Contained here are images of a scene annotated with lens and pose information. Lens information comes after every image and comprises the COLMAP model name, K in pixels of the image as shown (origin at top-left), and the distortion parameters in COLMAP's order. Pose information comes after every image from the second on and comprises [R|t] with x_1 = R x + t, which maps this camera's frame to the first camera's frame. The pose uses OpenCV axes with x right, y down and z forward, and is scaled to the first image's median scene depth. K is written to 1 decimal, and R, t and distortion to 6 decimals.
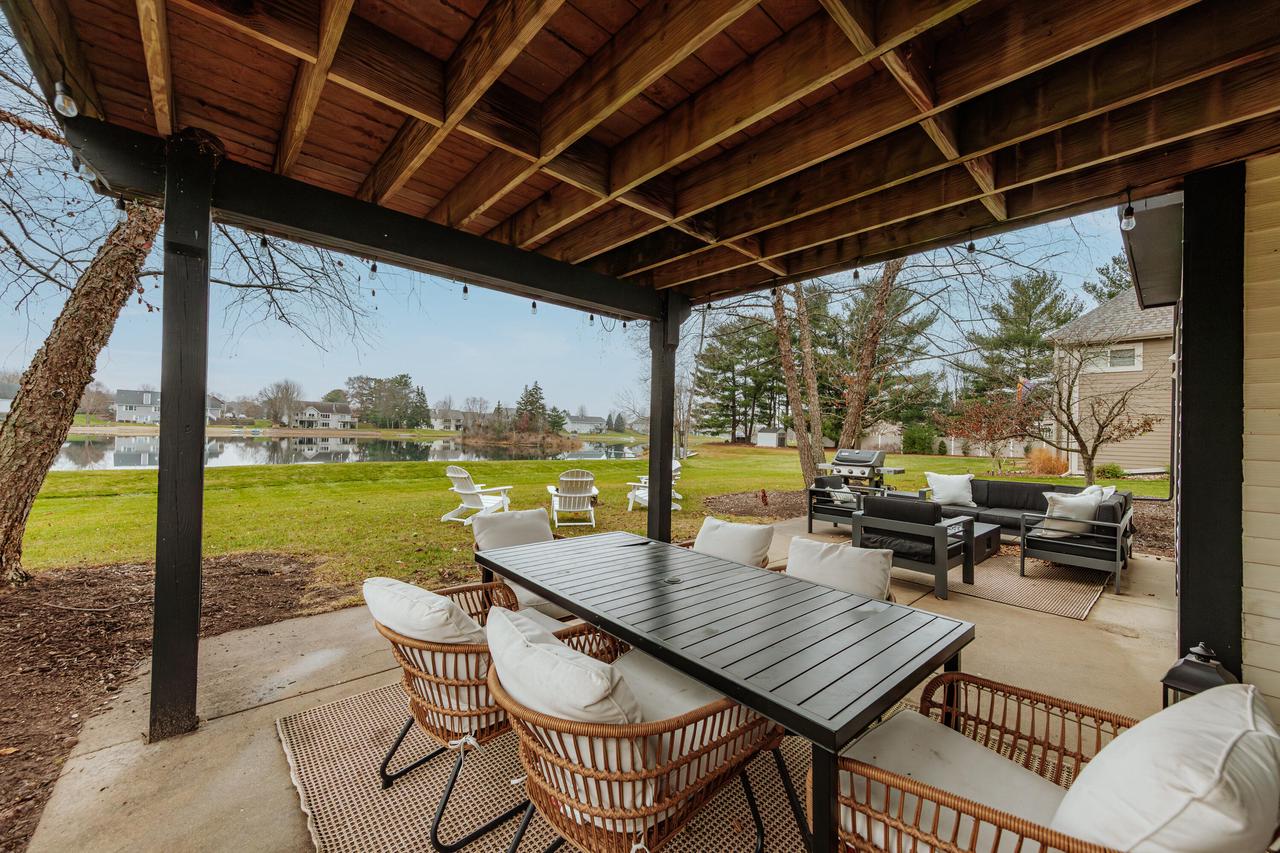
lens RADIAL K [[482.3, 0, 640.0], [0, 482.3, 426.5], [0, 0, 1]] dist [0.008264, -0.000356]
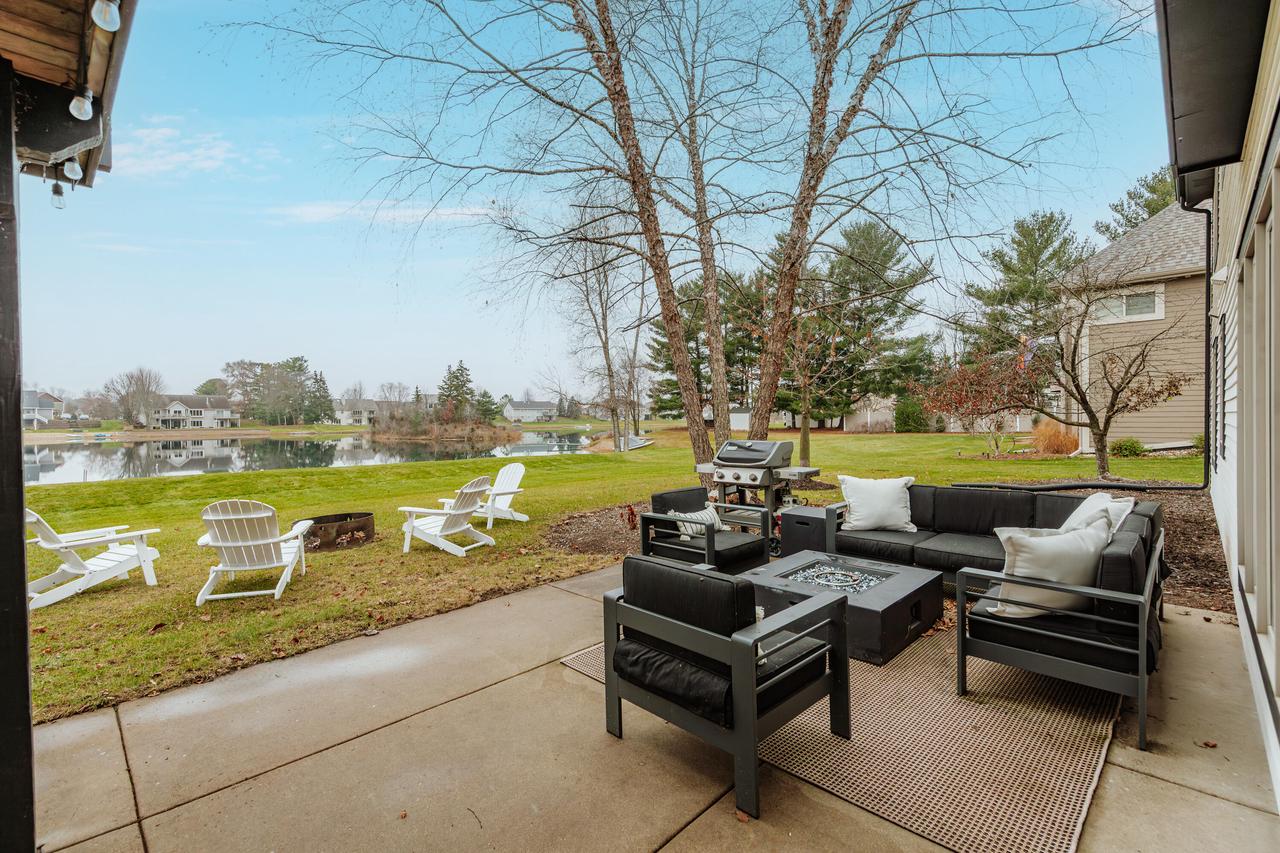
lens RADIAL K [[571.2, 0, 641.2], [0, 571.2, 424.1], [0, 0, 1]] dist [0.010435, -0.000462]
pose [[0.997075, -0.038556, 0.065986, 0.018819], [0.036953, 0.998996, 0.025343, 0.000136], [-0.066897, -0.022830, 0.997499, 0.019173]]
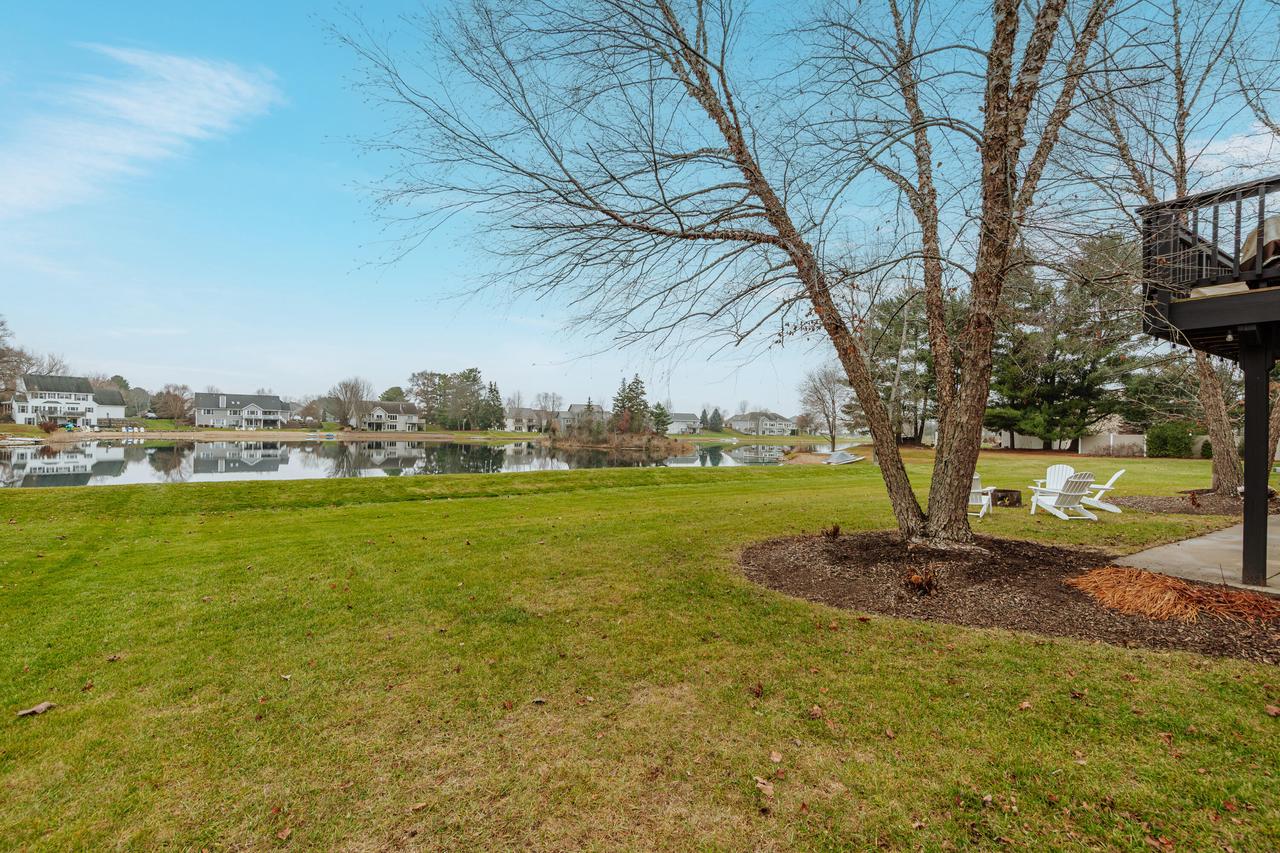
lens RADIAL K [[595.3, 0, 634.3], [0, 595.3, 425.7], [0, 0, 1]] dist [0.009500, 0.000056]
pose [[0.988904, -0.011462, -0.148111, -0.063530], [0.011678, 0.999932, 0.000591, -0.002345], [0.148094, -0.002314, 0.988971, -0.039561]]
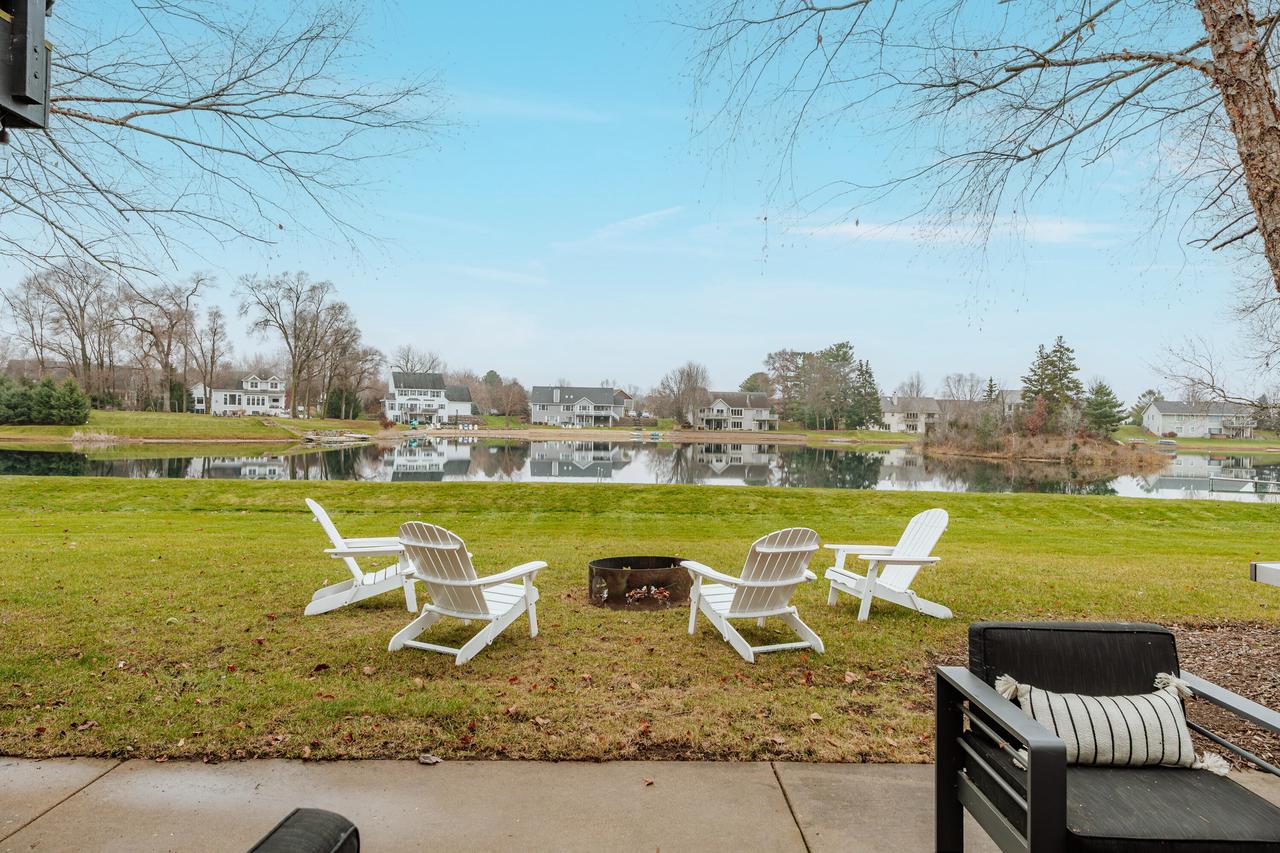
lens RADIAL K [[829.4, 0, 634.5], [0, 829.4, 422.4], [0, 0, 1]] dist [0.005247, 0.001260]
pose [[0.747865, -0.012174, -0.663740, 0.031266], [0.009514, 0.999926, -0.007620, 0.000529], [0.663783, -0.000616, 0.747925, 0.036151]]
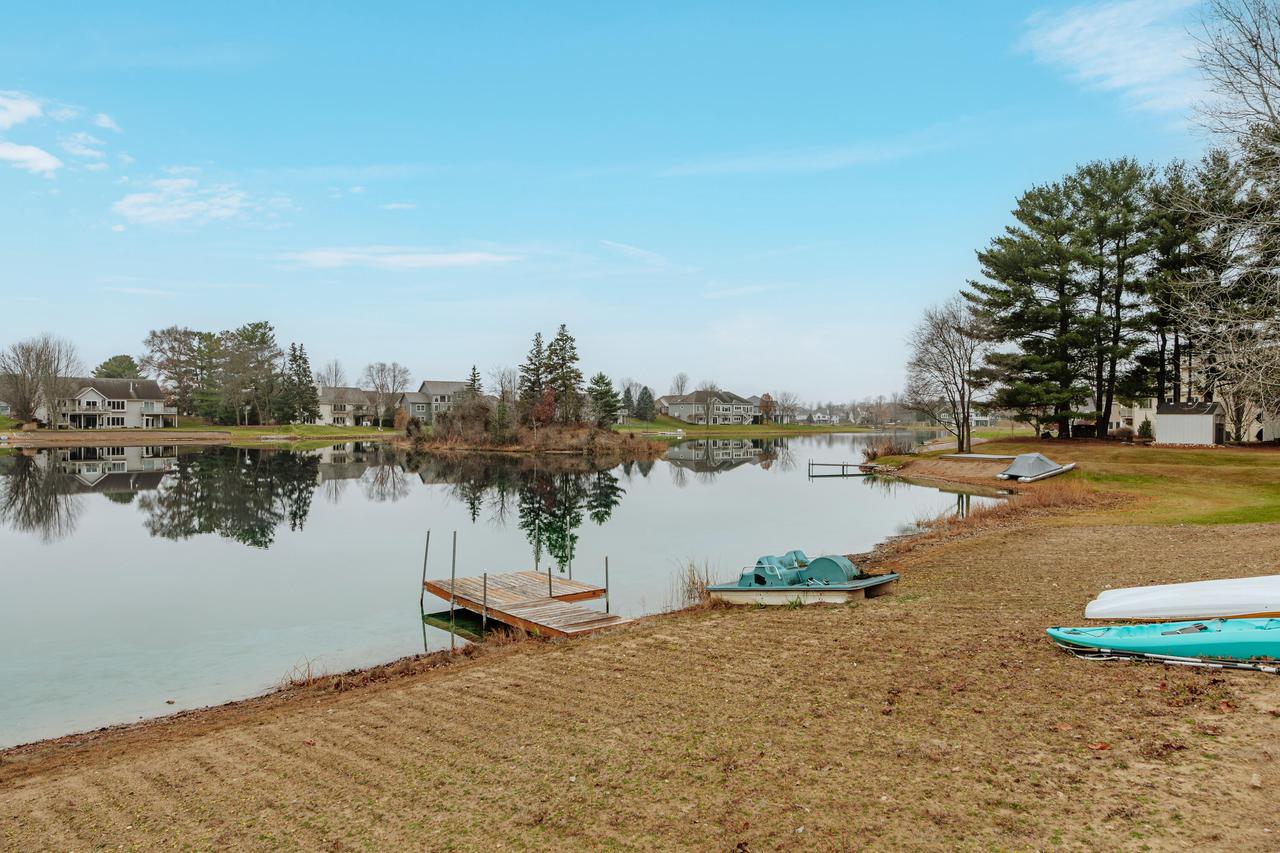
lens RADIAL K [[829.4, 0, 634.5], [0, 829.4, 422.4], [0, 0, 1]] dist [0.005247, 0.001260]
pose [[0.999432, -0.026241, 0.021126, -0.158520], [0.025920, 0.999546, 0.015334, -0.002852], [-0.021519, -0.014778, 0.999659, 0.126415]]
